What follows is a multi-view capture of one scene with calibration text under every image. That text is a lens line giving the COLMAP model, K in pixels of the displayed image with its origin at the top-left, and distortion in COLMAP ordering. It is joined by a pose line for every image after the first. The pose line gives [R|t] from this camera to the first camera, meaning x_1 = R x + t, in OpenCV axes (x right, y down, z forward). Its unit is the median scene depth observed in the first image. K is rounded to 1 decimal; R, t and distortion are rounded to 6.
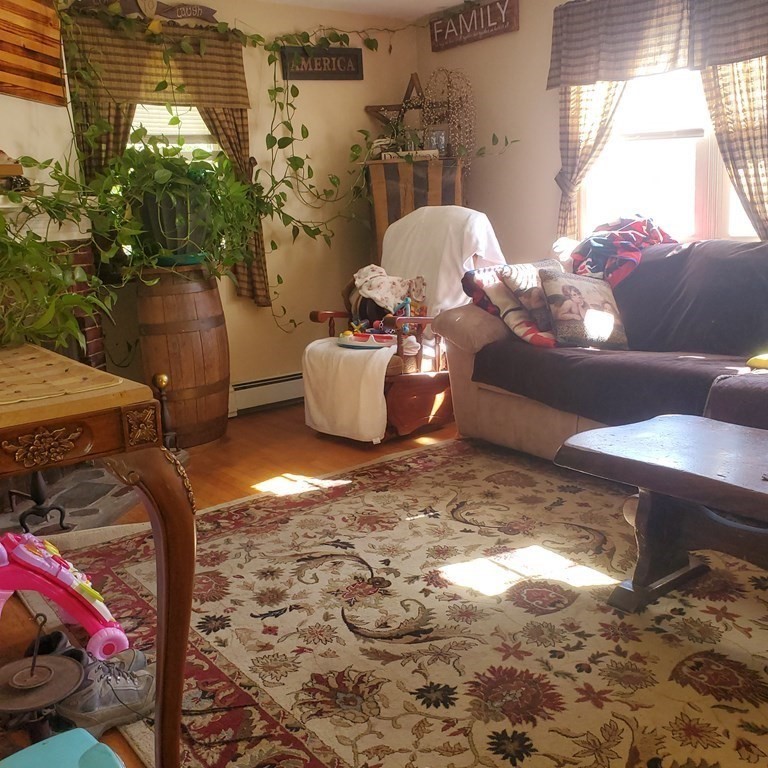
lens RADIAL K [[819.8, 0, 384.0], [0, 819.8, 384.0], [0, 0, 1]] dist [0.033970, 0.008943]
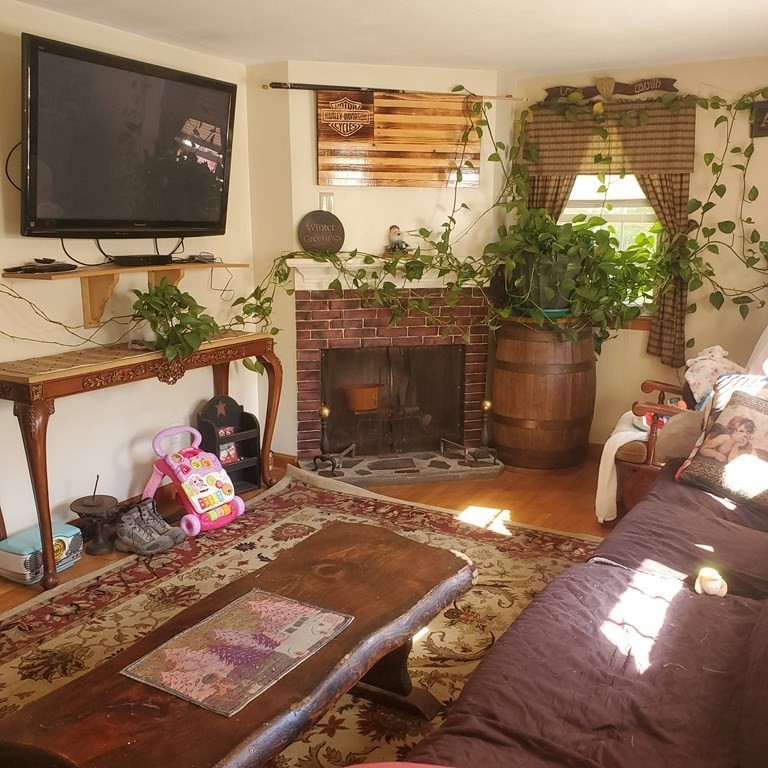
lens RADIAL K [[807.0, 0, 384.0], [0, 807.0, 384.0], [0, 0, 1]] dist [0.043146, 0.013354]
pose [[0.391971, 0.232851, -0.890022, 0.676888], [-0.222844, 0.962659, 0.153713, -0.169836], [0.892580, 0.138086, 0.429224, 0.304997]]
